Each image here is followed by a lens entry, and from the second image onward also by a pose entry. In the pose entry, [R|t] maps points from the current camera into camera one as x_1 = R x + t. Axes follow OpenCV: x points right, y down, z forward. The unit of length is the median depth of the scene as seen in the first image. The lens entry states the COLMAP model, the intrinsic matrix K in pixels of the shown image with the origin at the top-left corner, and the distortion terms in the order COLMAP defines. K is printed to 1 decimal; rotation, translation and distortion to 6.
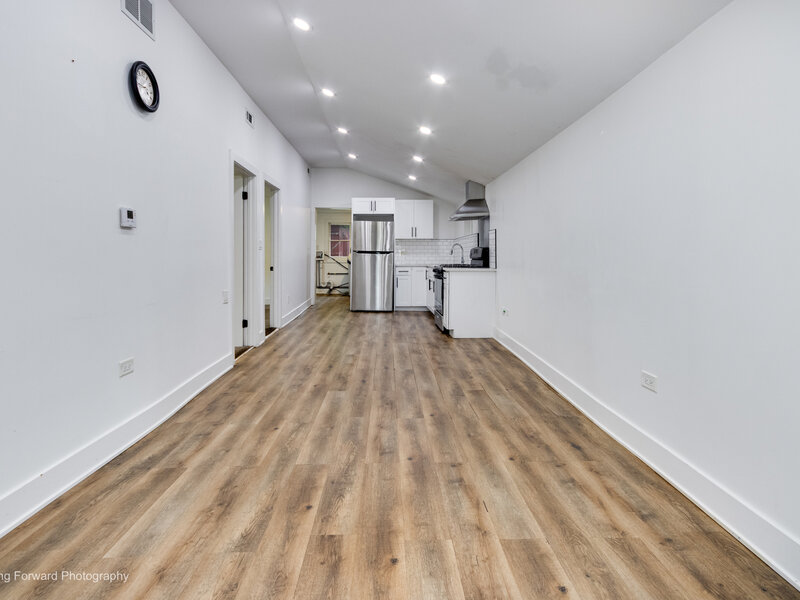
lens RADIAL K [[429.6, 0, 398.1], [0, 429.6, 264.7], [0, 0, 1]] dist [0.002512, 0.001681]
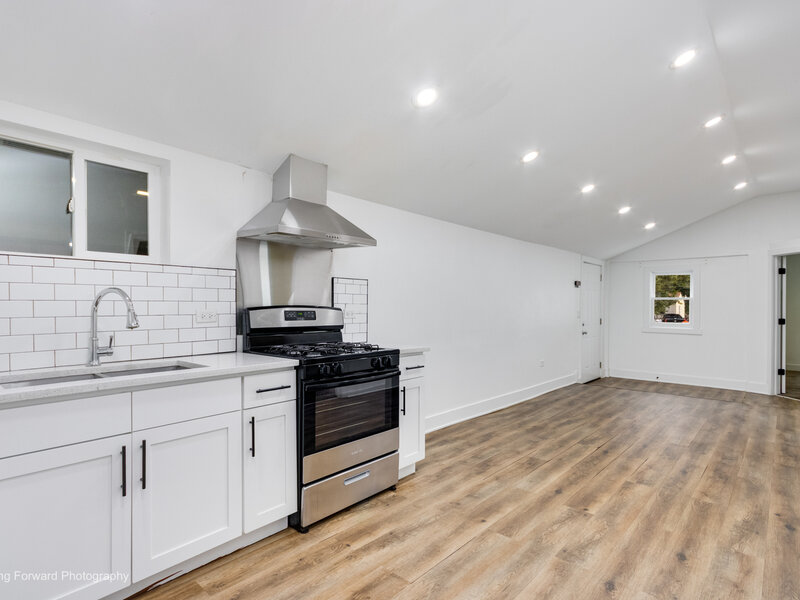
lens RADIAL K [[420.0, 0, 391.2], [0, 420.0, 308.9], [0, 0, 1]] dist [0.003470, 0.000090]
pose [[-0.713386, -0.001045, 0.700771, -0.426662], [0.014047, 0.999777, 0.015790, -0.090259], [-0.700631, 0.021108, -0.713212, 2.604730]]
